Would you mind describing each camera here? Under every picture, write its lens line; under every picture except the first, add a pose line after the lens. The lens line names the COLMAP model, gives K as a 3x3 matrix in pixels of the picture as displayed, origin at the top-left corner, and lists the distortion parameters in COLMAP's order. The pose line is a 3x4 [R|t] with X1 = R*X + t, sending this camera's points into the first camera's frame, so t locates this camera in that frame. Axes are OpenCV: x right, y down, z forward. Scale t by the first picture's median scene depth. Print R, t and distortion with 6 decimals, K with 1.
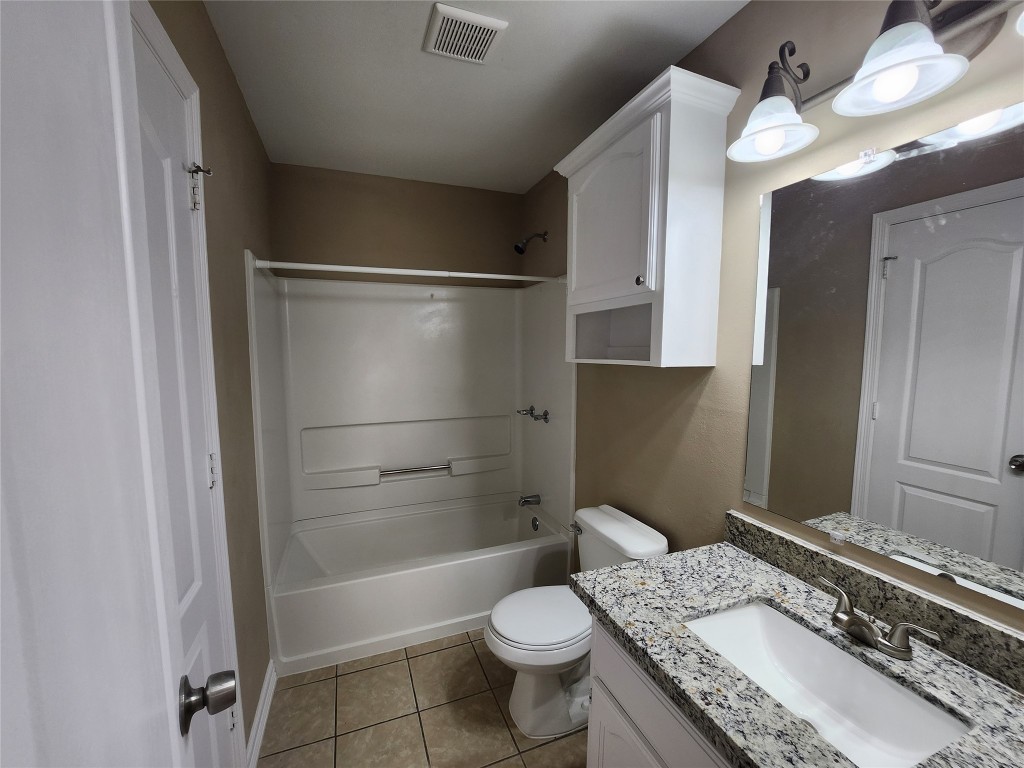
lens RADIAL K [[416.3, 0, 509.0], [0, 416.3, 386.2], [0, 0, 1]] dist [-0.001475, 0.000172]
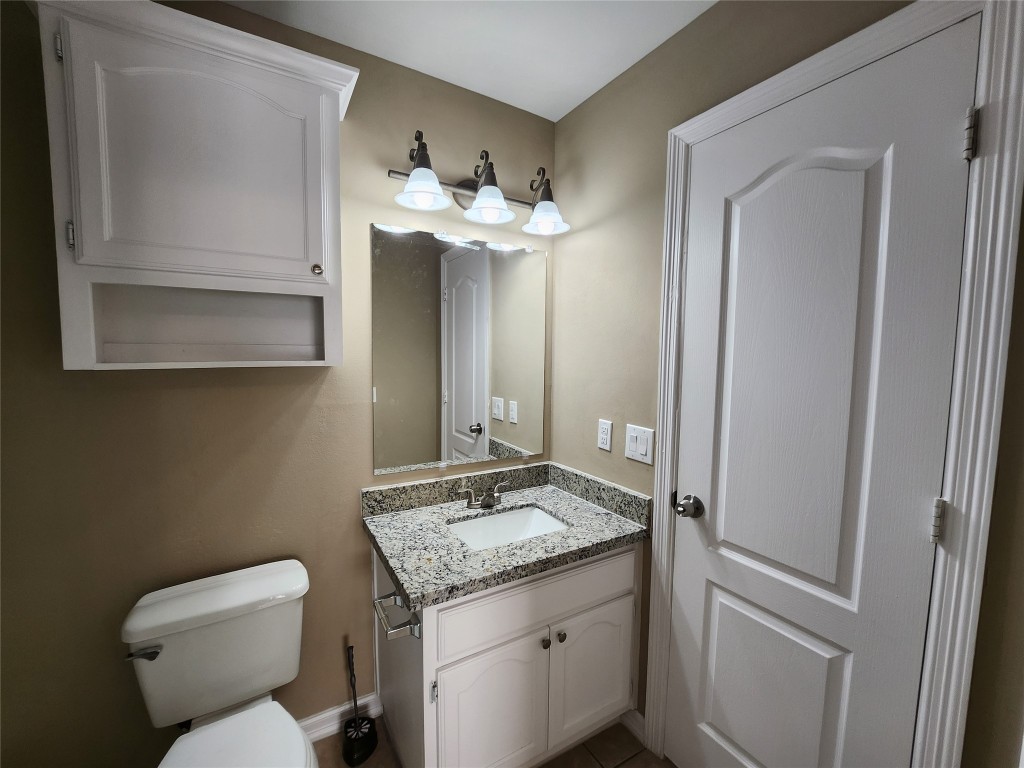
lens RADIAL K [[416.3, 0, 510.2], [0, 416.3, 383.2], [0, 0, 1]] dist [-0.001475, 0.000172]
pose [[-0.148333, -0.078089, 0.985850, -0.746894], [0.080664, 0.992601, 0.090761, -0.073371], [-0.985642, 0.092986, -0.140936, 0.874190]]
